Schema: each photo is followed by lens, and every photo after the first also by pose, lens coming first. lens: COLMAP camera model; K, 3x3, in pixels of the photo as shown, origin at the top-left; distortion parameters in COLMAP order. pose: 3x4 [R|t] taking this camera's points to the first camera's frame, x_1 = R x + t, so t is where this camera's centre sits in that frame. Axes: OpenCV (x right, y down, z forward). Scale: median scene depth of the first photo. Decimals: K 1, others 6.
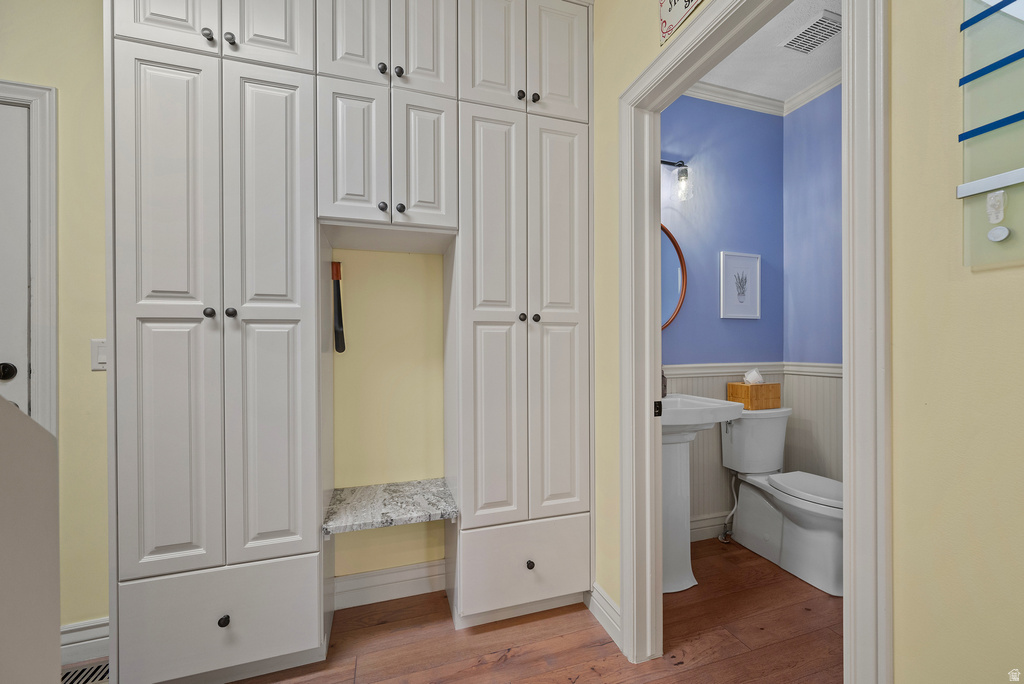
lens RADIAL K [[408.0, 0, 510.5], [0, 408.0, 348.5], [0, 0, 1]] dist [-0.007582, -0.000069]
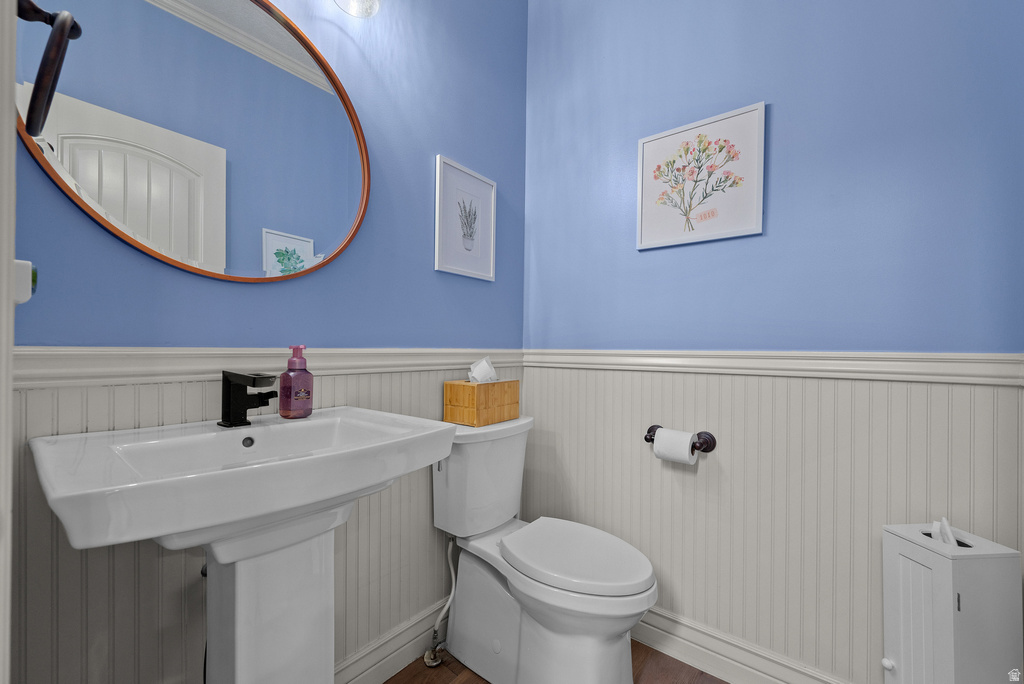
lens RADIAL K [[408.0, 0, 510.5], [0, 408.0, 347.7], [0, 0, 1]] dist [-0.007582, -0.000069]
pose [[0.840010, 0.016407, 0.542323, 0.298627], [-0.014912, 0.999863, -0.007152, 0.038926], [-0.542367, -0.002079, 0.840139, 0.461363]]
